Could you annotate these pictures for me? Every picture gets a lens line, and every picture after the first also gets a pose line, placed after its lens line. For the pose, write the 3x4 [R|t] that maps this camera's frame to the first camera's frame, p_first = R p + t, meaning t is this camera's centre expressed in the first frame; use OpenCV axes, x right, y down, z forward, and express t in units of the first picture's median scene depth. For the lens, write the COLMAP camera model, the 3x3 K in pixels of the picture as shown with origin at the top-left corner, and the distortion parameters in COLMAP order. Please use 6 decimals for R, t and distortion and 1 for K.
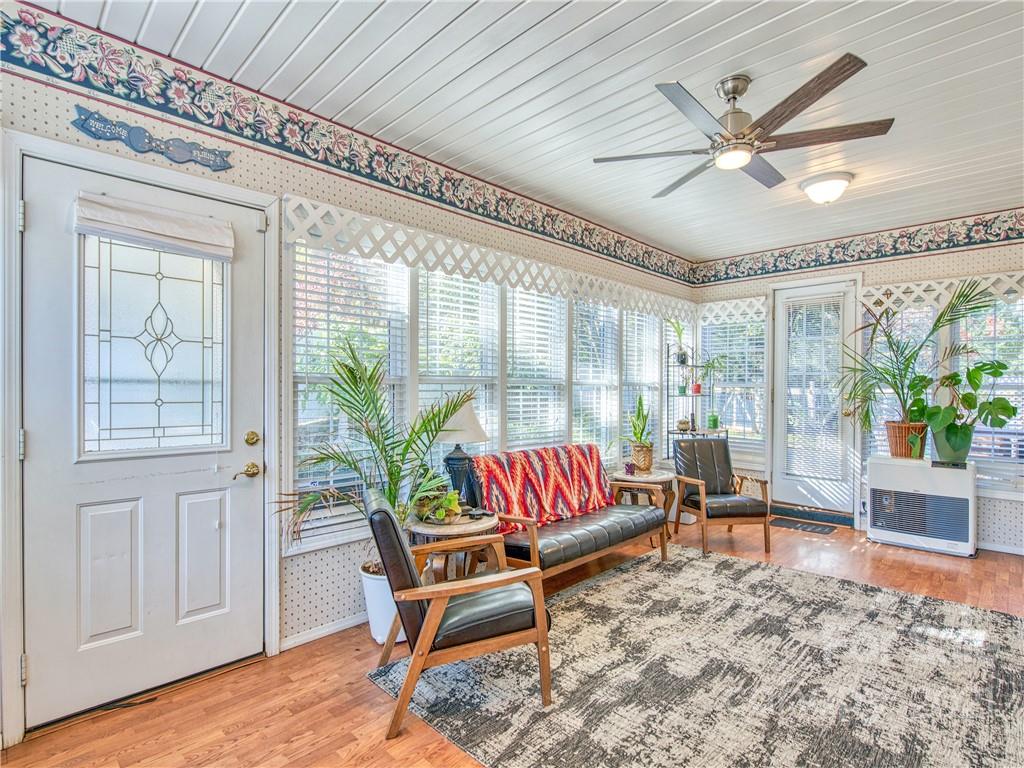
lens RADIAL K [[513.5, 0, 511.1], [0, 513.5, 387.4], [0, 0, 1]] dist [-0.011074, 0.000394]
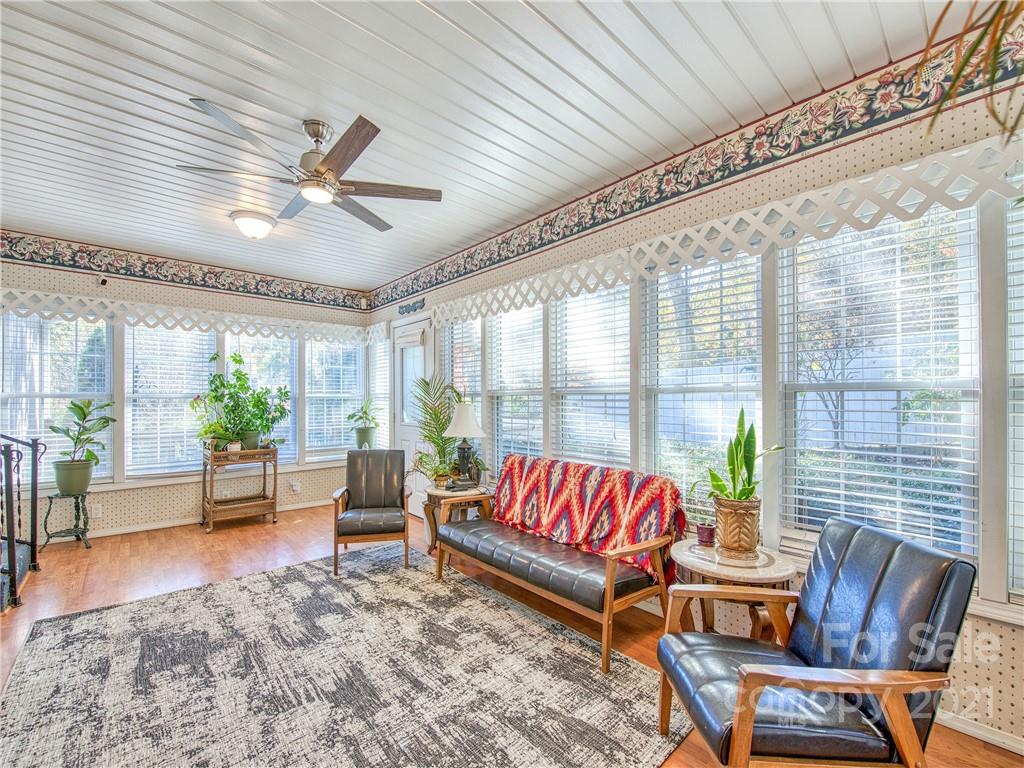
lens RADIAL K [[432.9, 0, 511.9], [0, 432.9, 394.0], [0, 0, 1]] dist [-0.008425, -0.000442]
pose [[-0.058780, -0.011879, -0.998200, 1.106251], [0.008971, 0.999883, -0.012427, 0.001692], [0.998231, -0.009686, -0.058666, 1.211008]]
